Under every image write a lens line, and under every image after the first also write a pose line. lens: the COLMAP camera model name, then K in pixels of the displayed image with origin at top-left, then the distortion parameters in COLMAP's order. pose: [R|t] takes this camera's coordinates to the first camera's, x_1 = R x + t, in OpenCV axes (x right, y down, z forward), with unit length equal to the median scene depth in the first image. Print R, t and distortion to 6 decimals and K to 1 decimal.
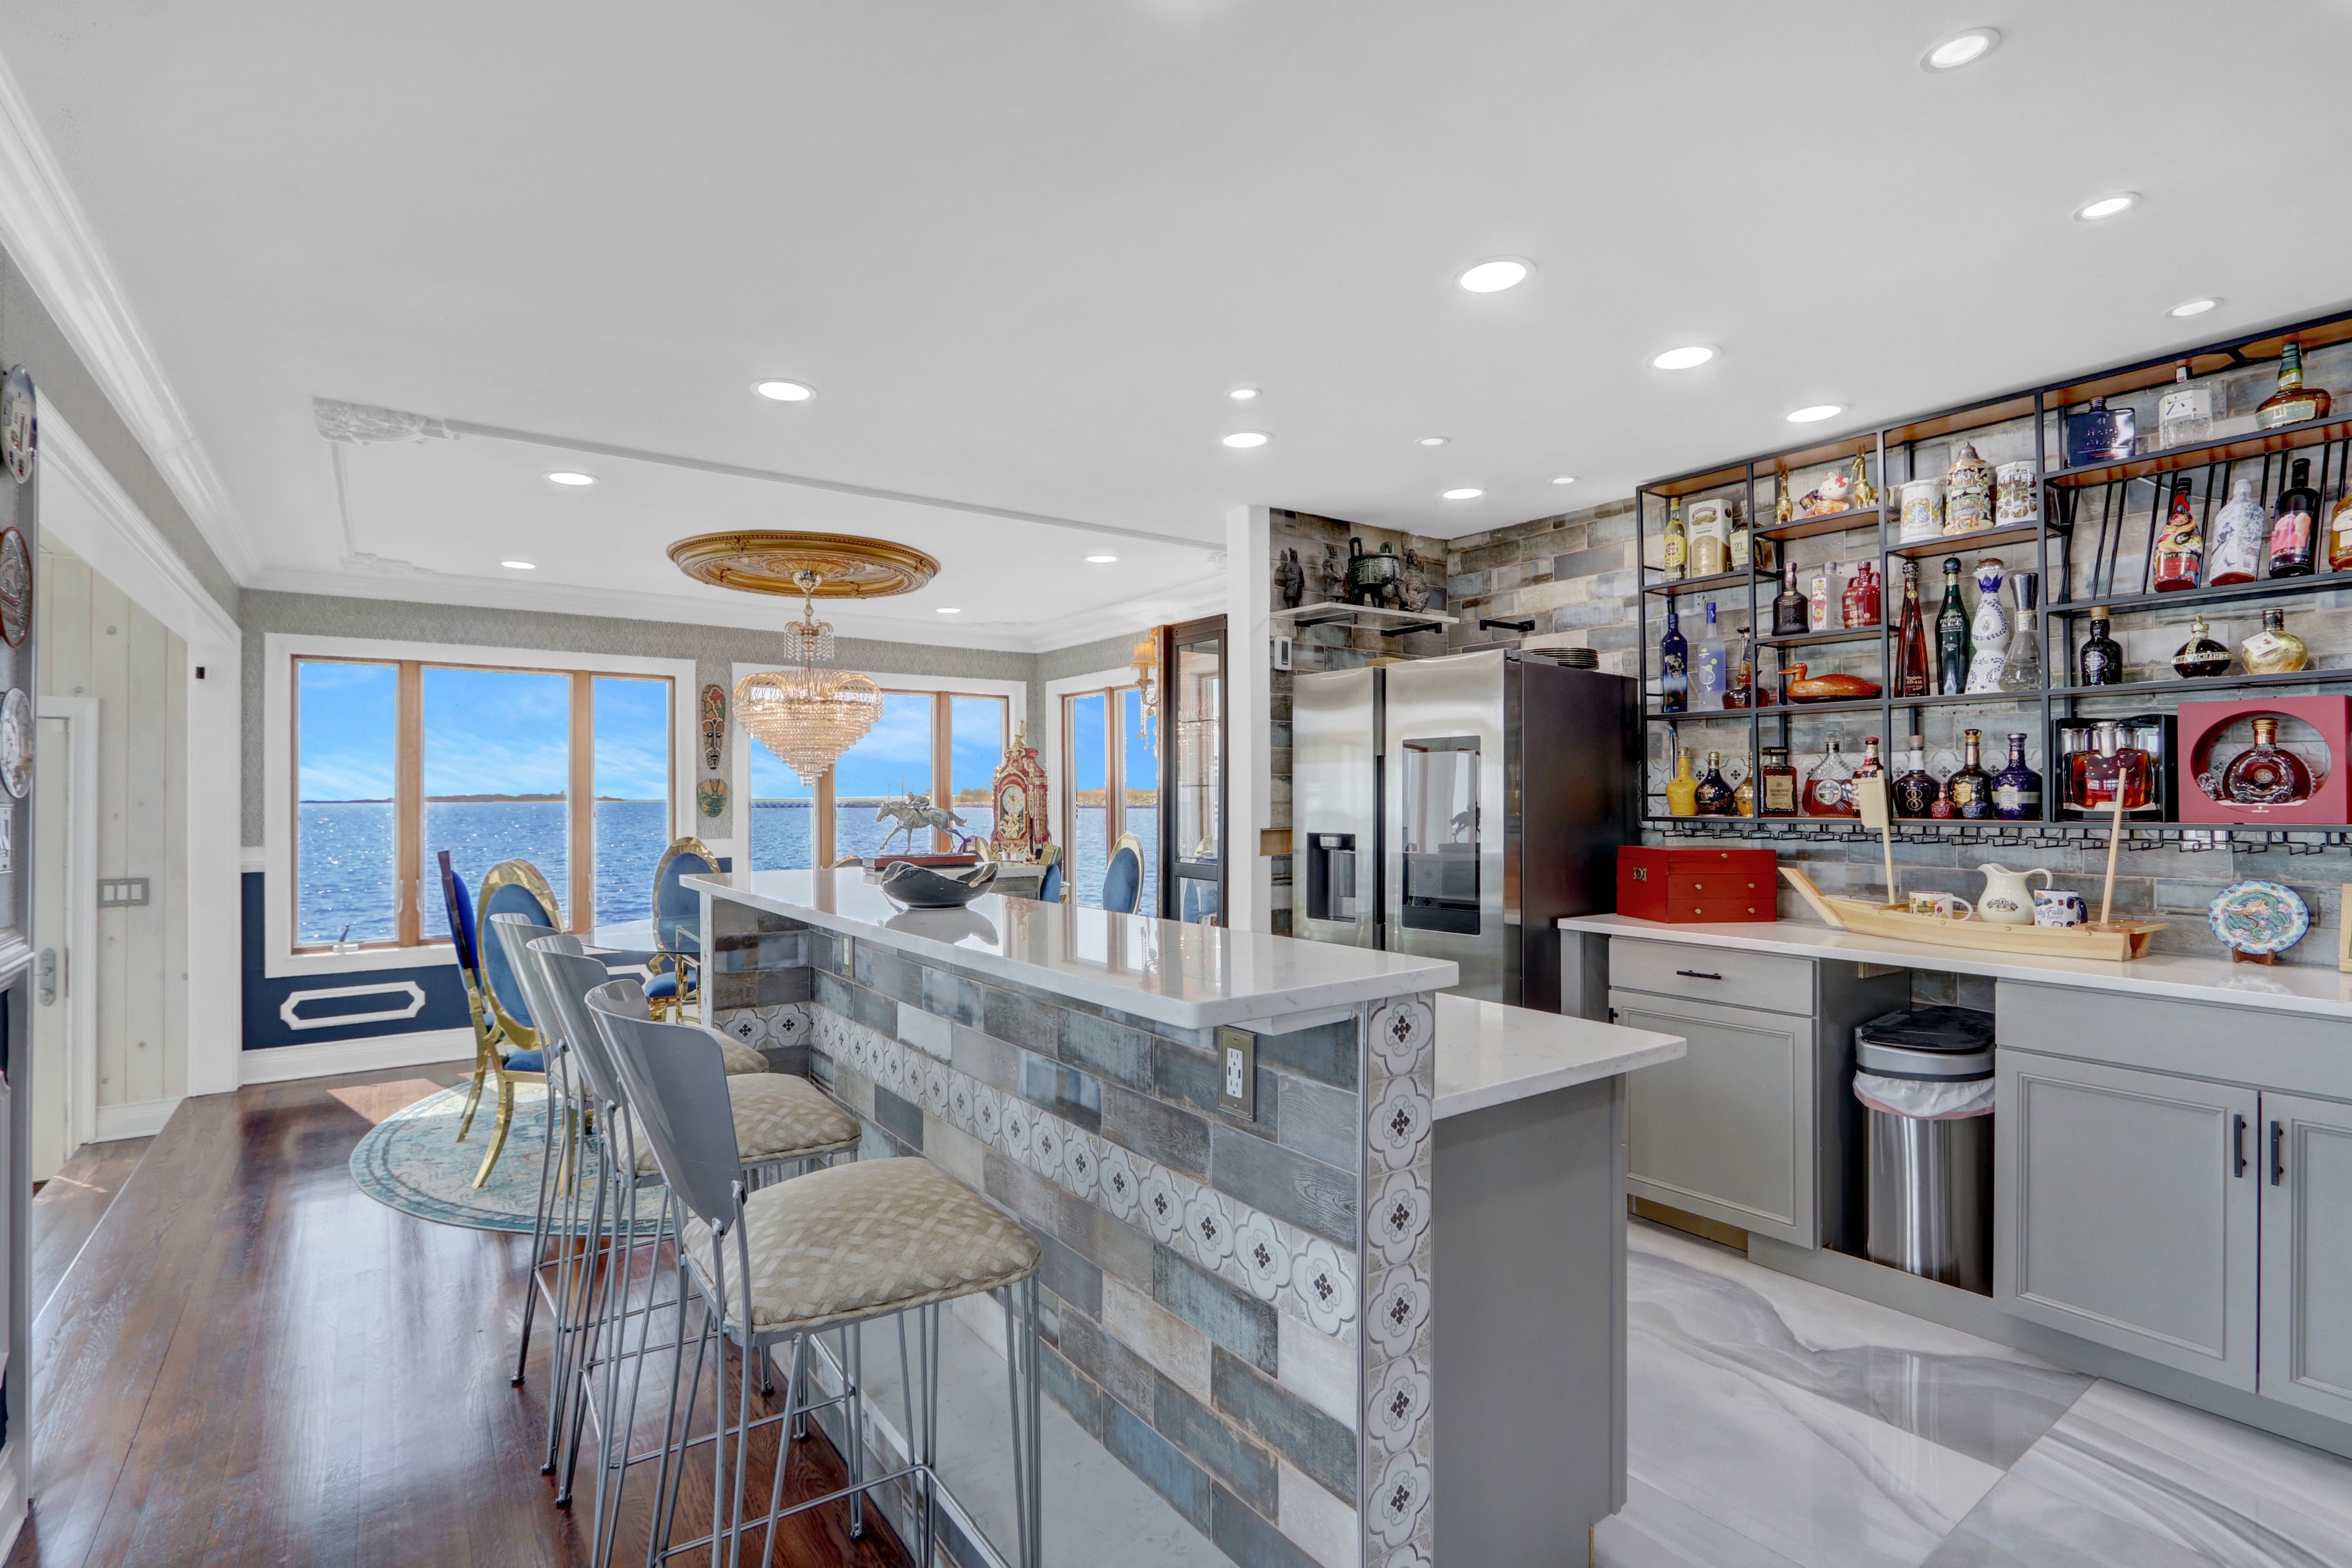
lens RADIAL K [[1112.0, 0, 1154.9], [0, 1112.0, 783.5], [0, 0, 1]] dist [-0.002931, -0.000253]
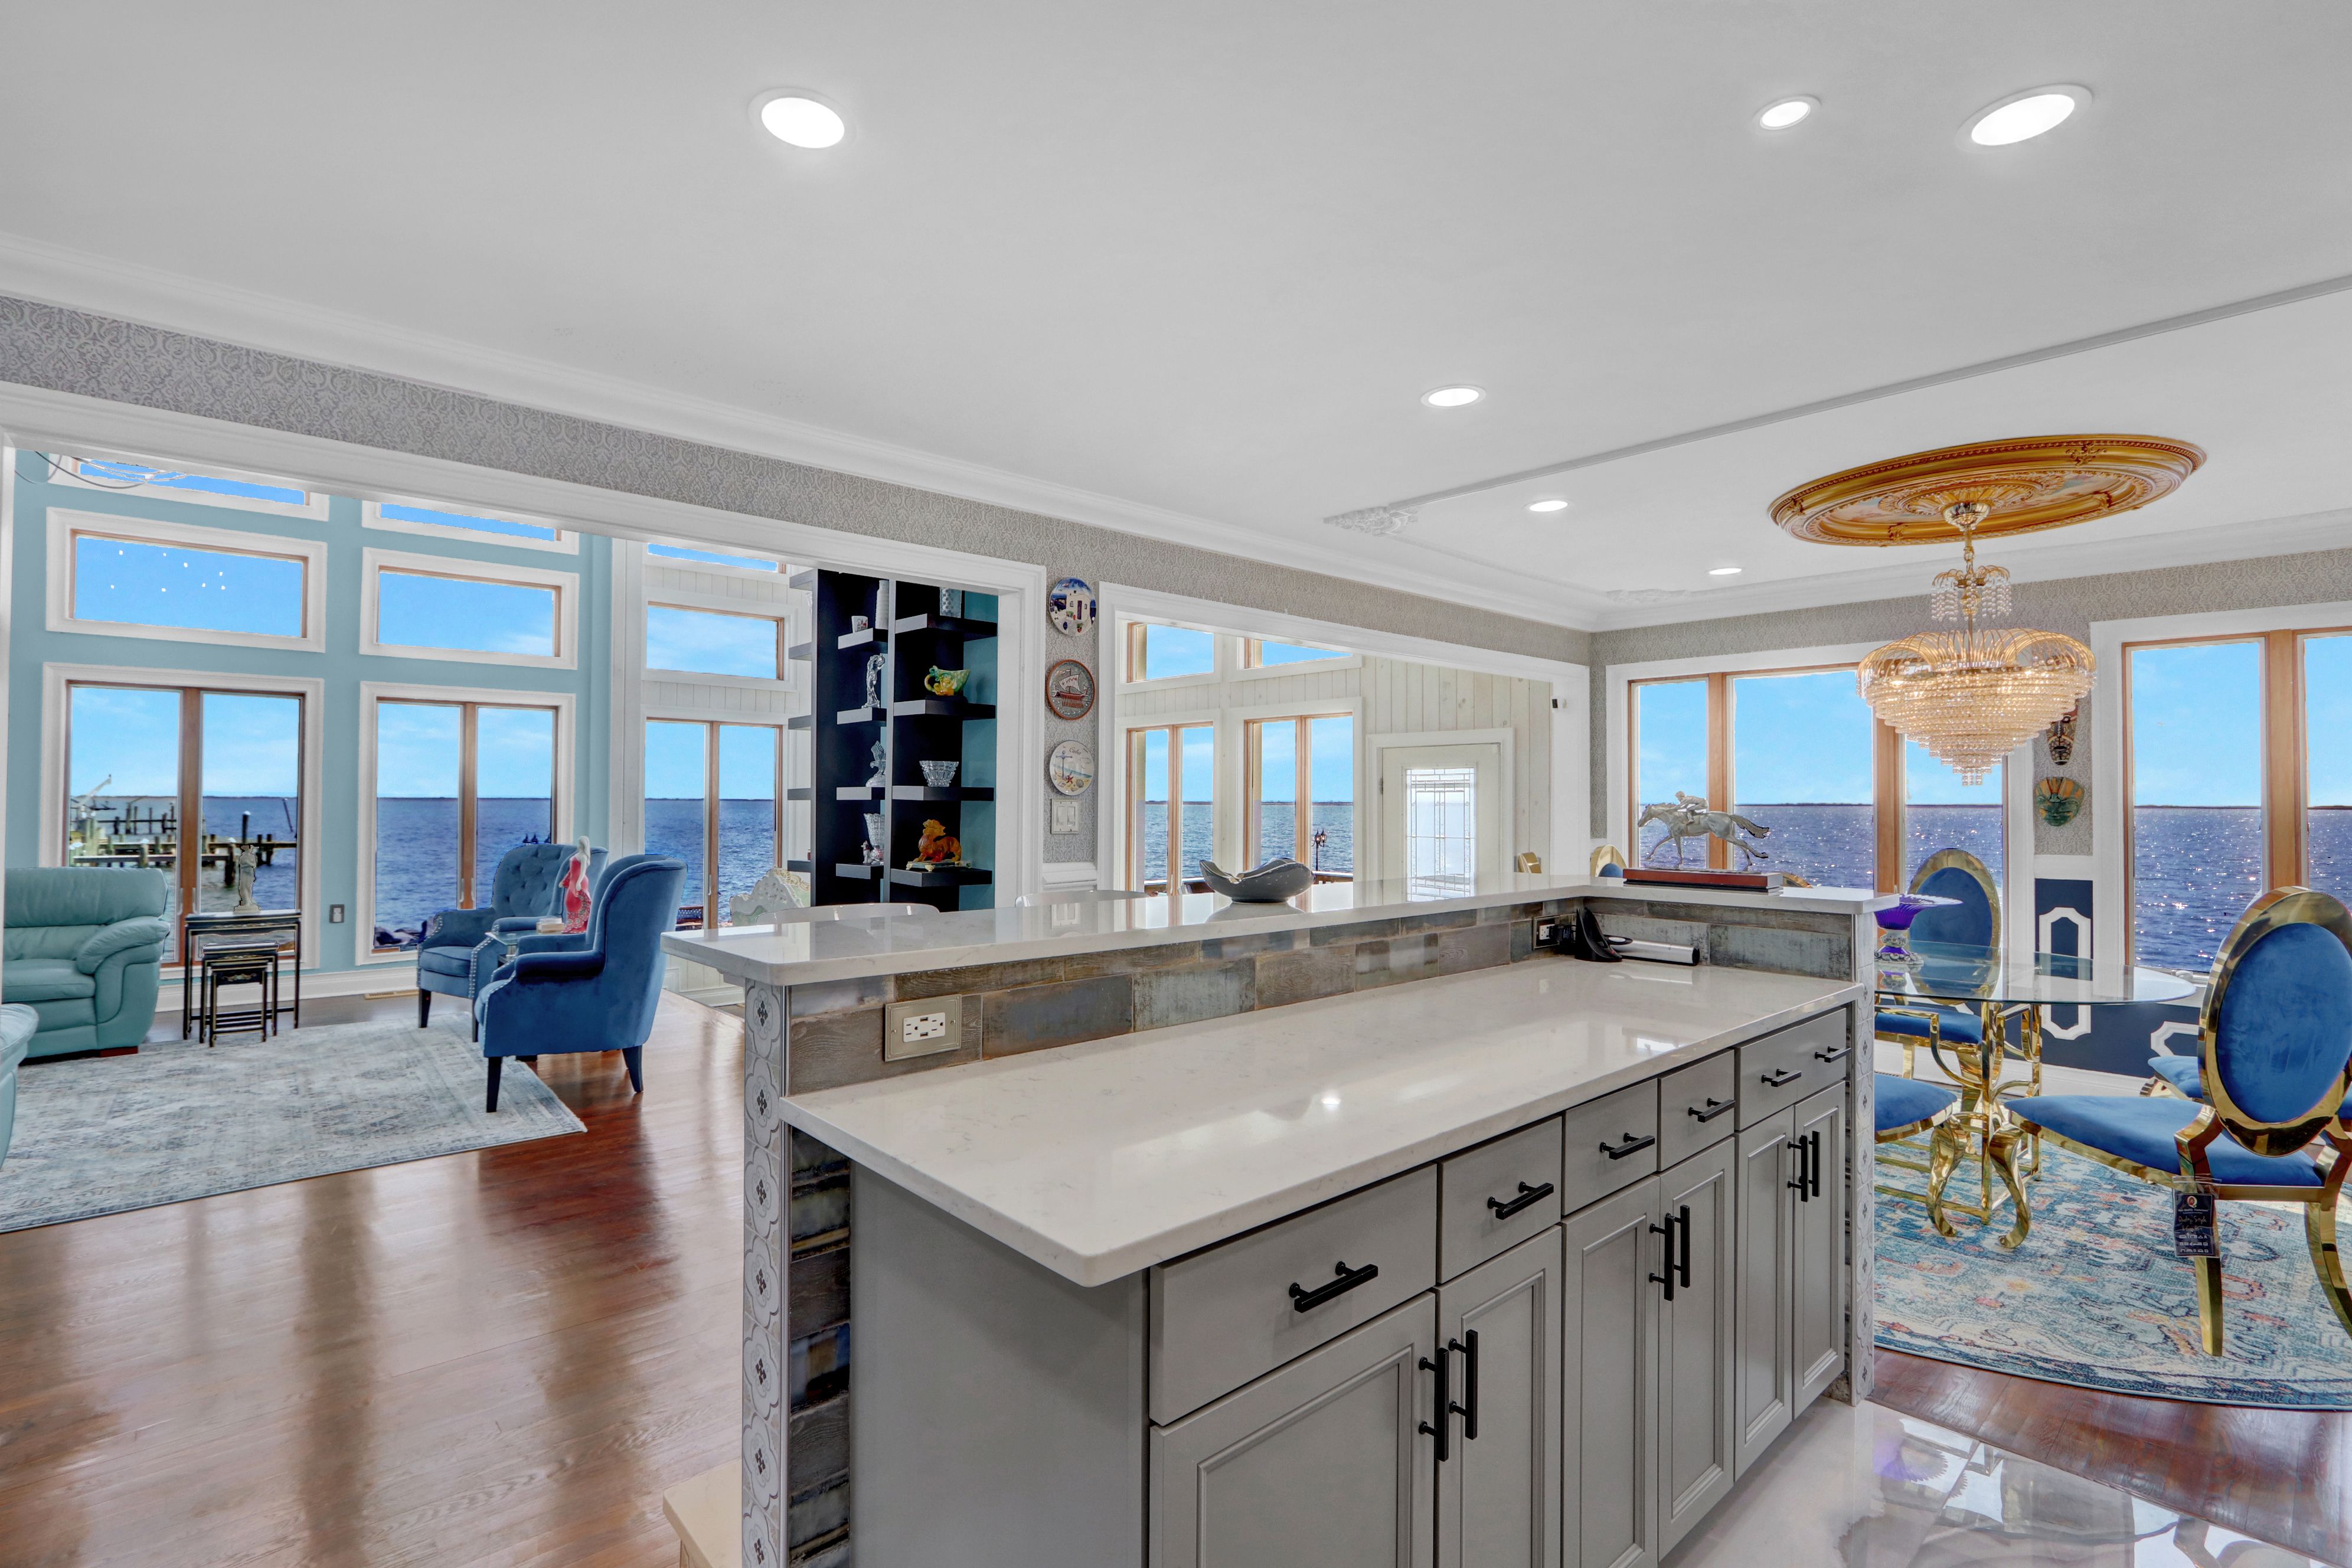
lens RADIAL K [[1112.0, 0, 1166.5], [0, 1112.0, 789.1], [0, 0, 1]] dist [-0.002931, -0.000253]
pose [[0.128589, -0.006379, -0.991677, 1.235963], [0.006912, 0.999961, -0.005536, 0.017590], [0.991674, -0.006143, 0.128628, 1.179436]]
